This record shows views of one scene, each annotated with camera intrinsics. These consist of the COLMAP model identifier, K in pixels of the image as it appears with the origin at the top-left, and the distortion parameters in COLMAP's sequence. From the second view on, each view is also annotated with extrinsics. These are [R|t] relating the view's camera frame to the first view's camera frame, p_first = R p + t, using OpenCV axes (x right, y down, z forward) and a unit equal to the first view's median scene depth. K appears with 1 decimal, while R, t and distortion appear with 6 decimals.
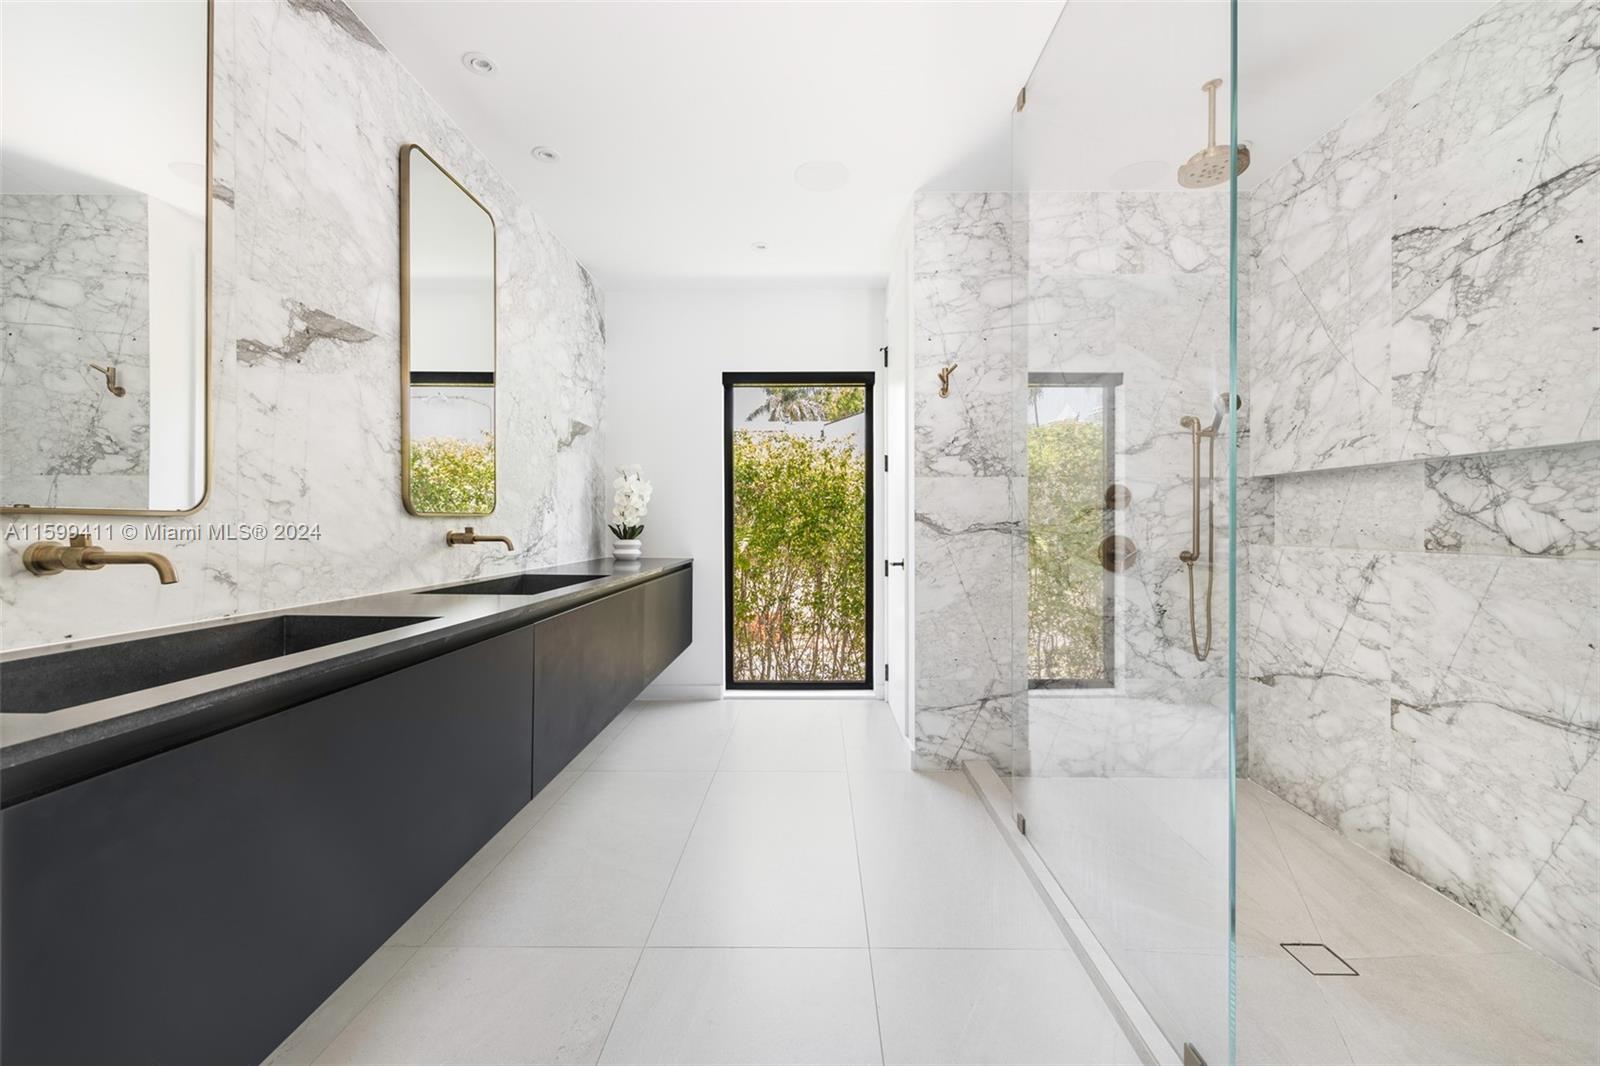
lens RADIAL K [[620.5, 0, 808.0], [0, 620.5, 533.6], [0, 0, 1]] dist [0.000110, 0.000006]
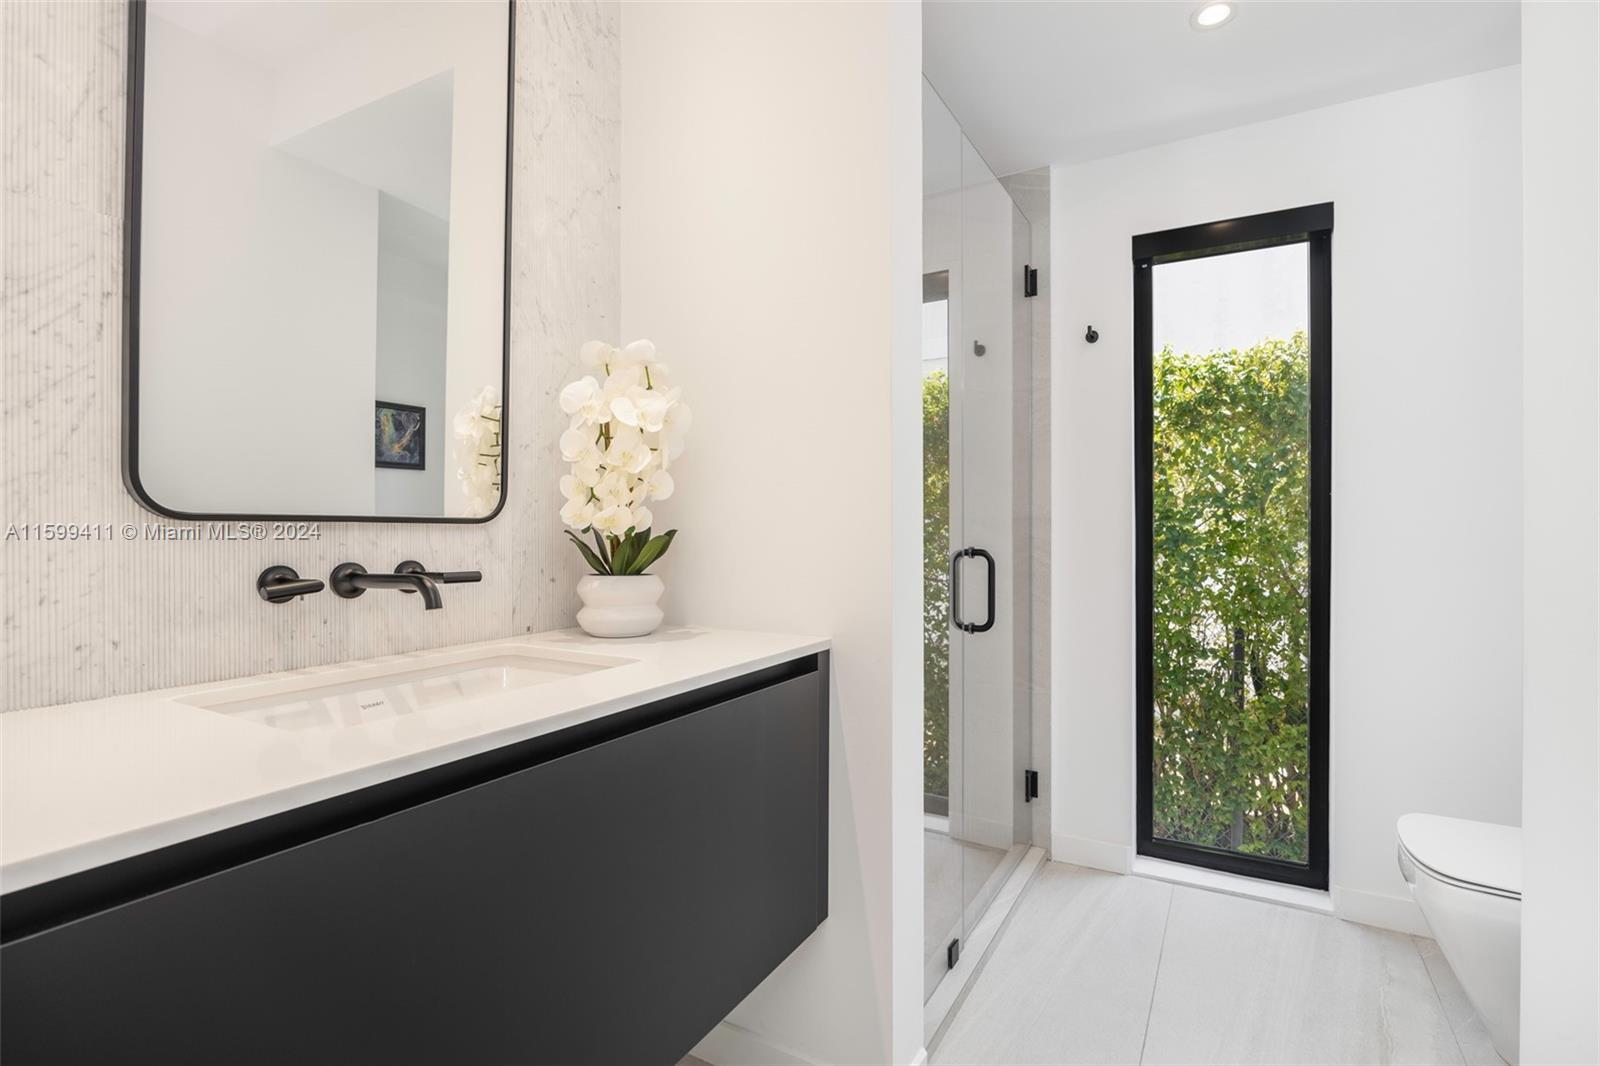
lens RADIAL K [[690.8, 0, 800.0], [0, 690.8, 533.0], [0, 0, 1]] dist [0.000032, -0.000029]
pose [[0.901124, 0.001599, -0.433558, -0.053401], [-0.008469, 0.999867, -0.013914, -0.008066], [0.433479, 0.016210, 0.901018, 0.691854]]
